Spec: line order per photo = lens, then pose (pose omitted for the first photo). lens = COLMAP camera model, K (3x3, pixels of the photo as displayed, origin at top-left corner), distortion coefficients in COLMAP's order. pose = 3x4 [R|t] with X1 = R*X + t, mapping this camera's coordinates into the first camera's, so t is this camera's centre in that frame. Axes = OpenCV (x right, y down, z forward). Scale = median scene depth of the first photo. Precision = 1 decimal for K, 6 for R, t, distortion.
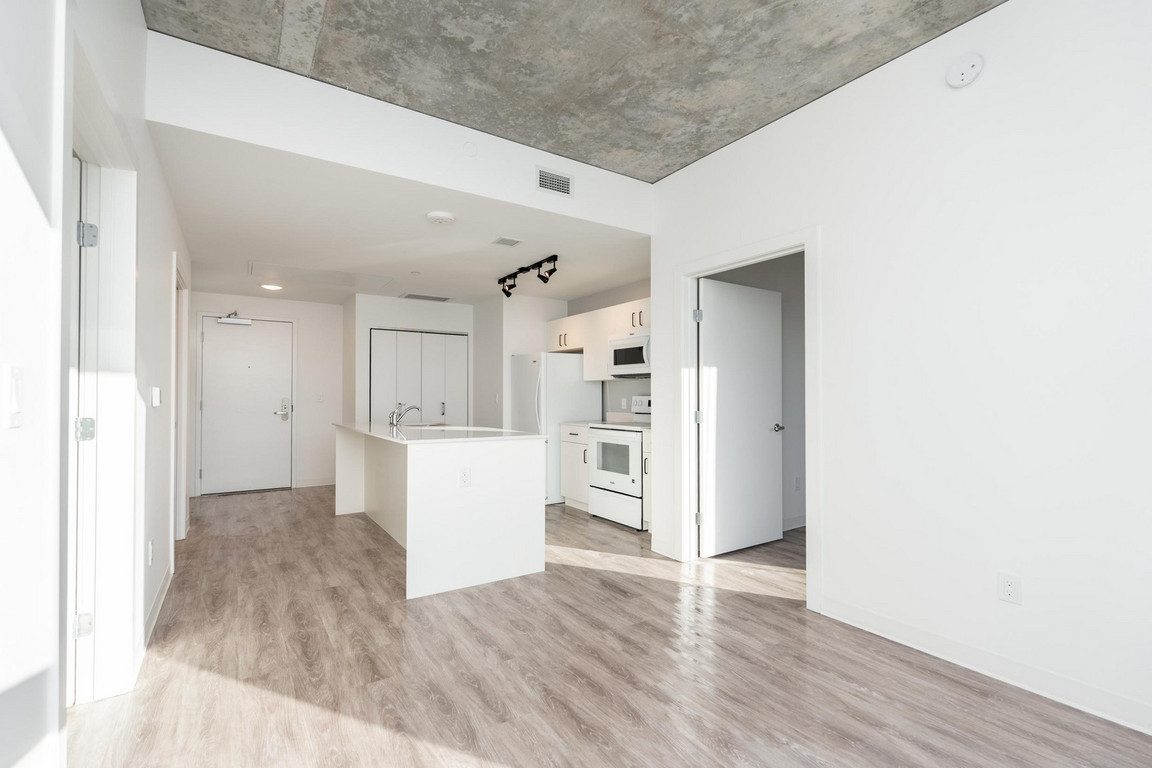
lens RADIAL K [[529.2, 0, 591.8], [0, 529.2, 395.4], [0, 0, 1]] dist [-0.002076, 0.000224]
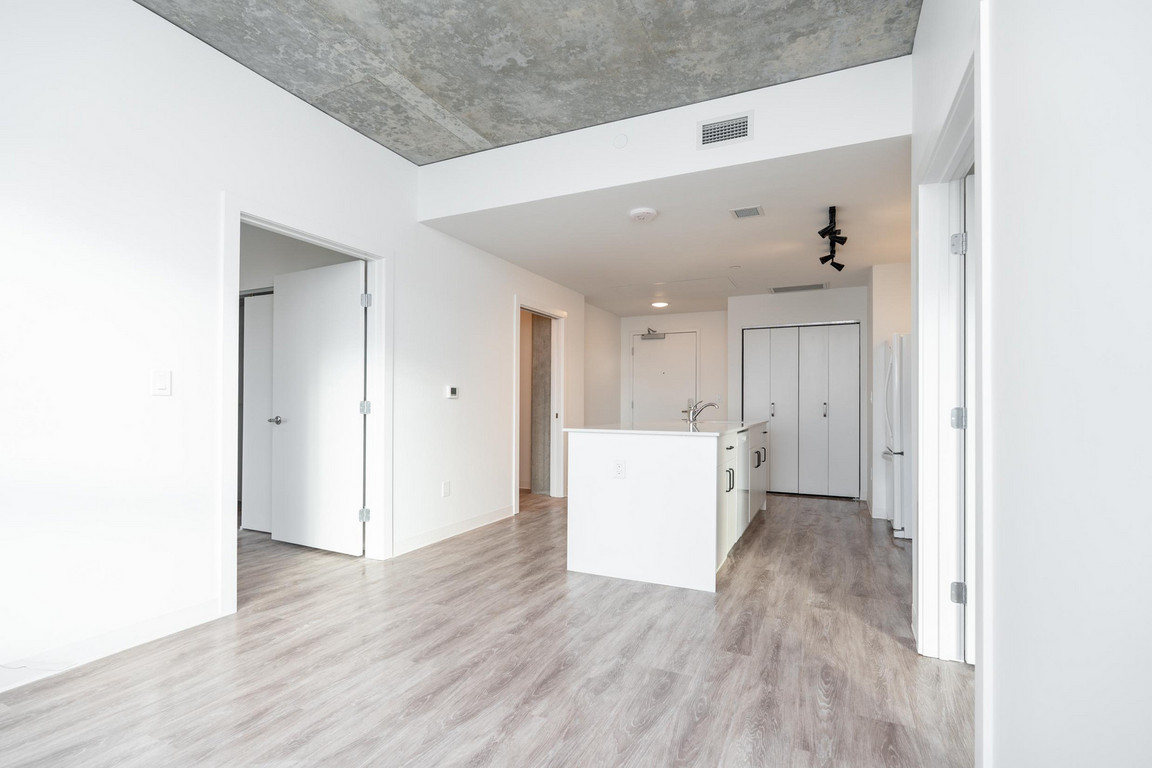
lens RADIAL K [[530.3, 0, 573.8], [0, 530.3, 403.2], [0, 0, 1]] dist [-0.003254, 0.000552]
pose [[0.511773, -0.000665, -0.859120, 0.687111], [0.001312, 0.999999, 0.000008, 0.035187], [0.859120, -0.001131, 0.511774, 0.481145]]
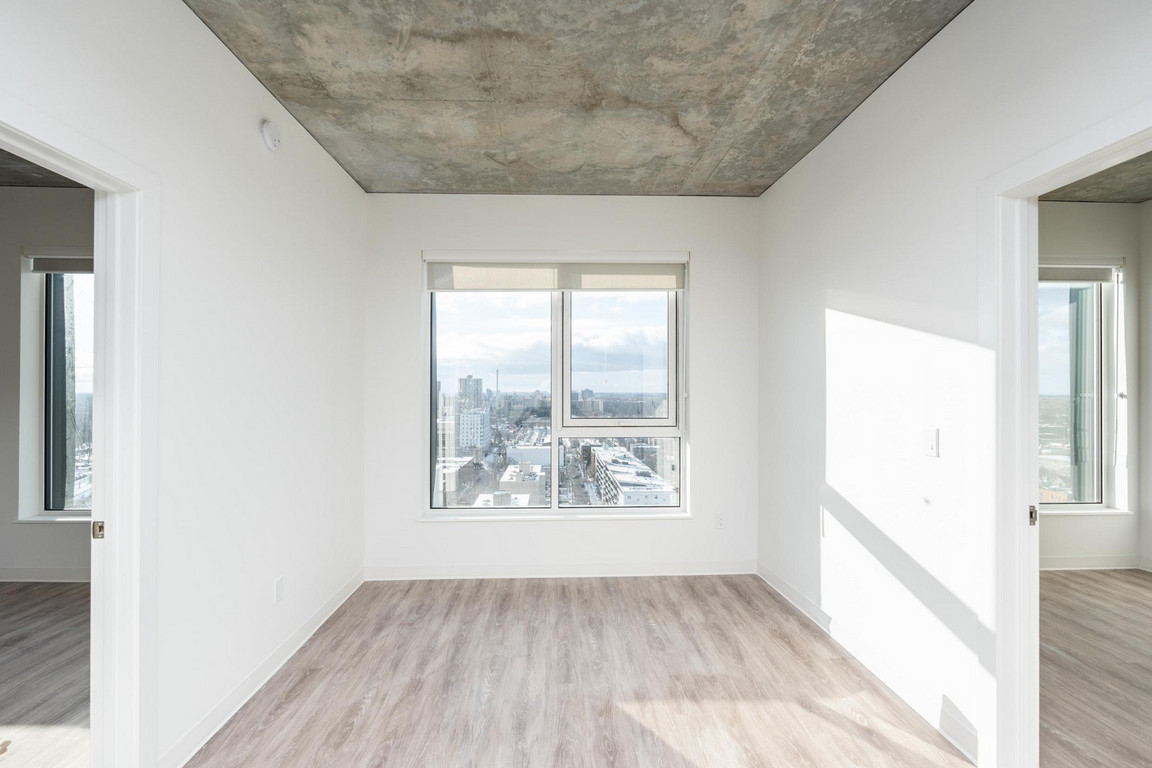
lens RADIAL K [[528.9, 0, 552.5], [0, 528.9, 384.7], [0, 0, 1]] dist [-0.003208, -0.000818]
pose [[-0.833040, 0.002289, 0.553208, -0.353338], [-0.006755, 0.999875, -0.014309, -0.090812], [-0.553172, -0.015657, -0.832920, 1.345569]]
